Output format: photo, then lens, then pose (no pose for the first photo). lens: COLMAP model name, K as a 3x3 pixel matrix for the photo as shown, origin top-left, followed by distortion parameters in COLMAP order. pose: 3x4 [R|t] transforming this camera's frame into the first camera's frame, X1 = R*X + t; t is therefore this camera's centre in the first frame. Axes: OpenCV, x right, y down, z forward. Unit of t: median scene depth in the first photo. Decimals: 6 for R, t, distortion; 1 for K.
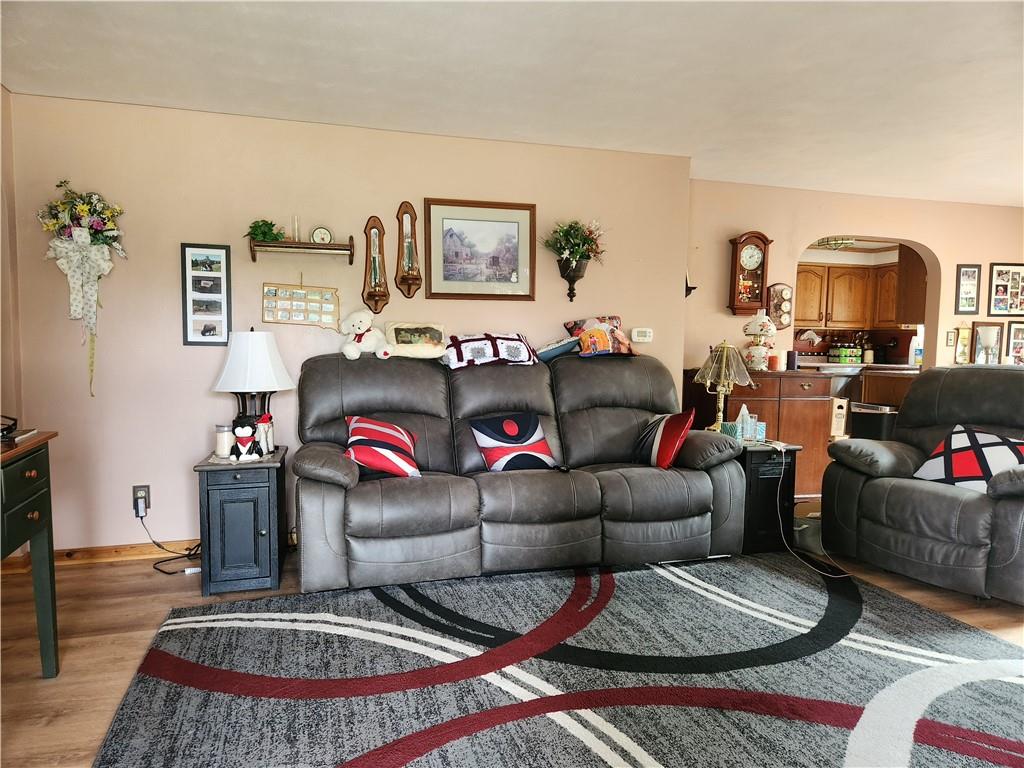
lens RADIAL K [[685.6, 0, 512.0], [0, 685.6, 384.0], [0, 0, 1]] dist [0.090496, -0.082855]
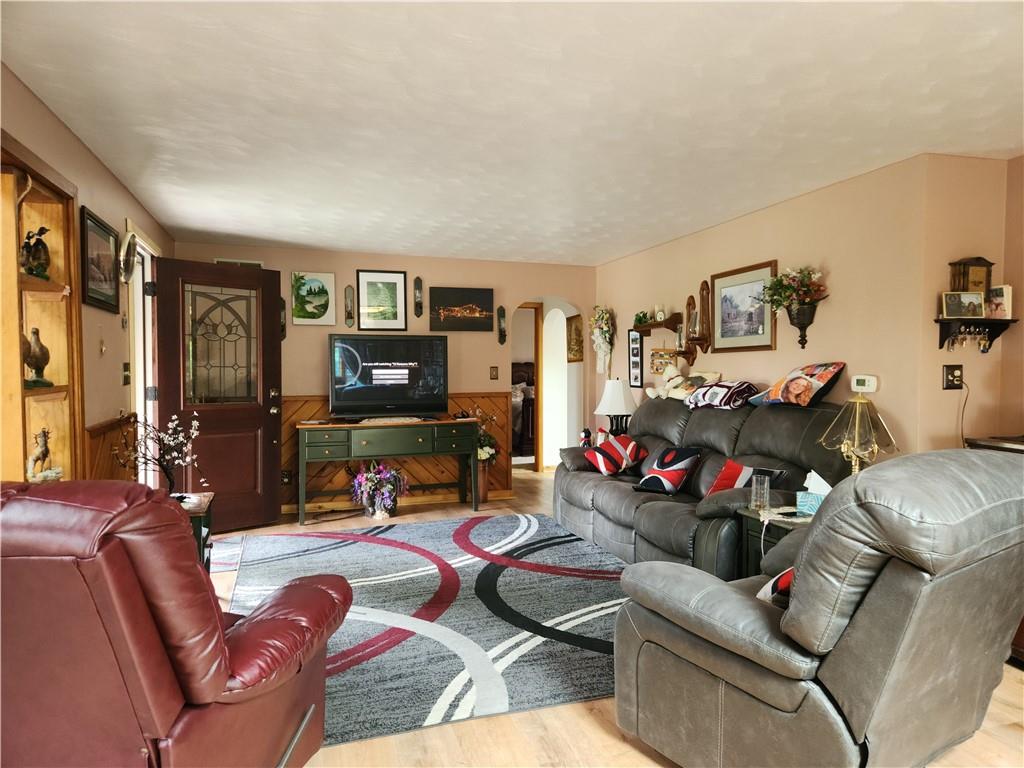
lens RADIAL K [[685.6, 0, 512.0], [0, 685.6, 384.0], [0, 0, 1]] dist [0.090496, -0.082855]
pose [[0.022751, 0.016130, -0.999611, 1.556564], [-0.051179, 0.998578, 0.014948, -0.092475], [0.998430, 0.050819, 0.023545, 0.827165]]
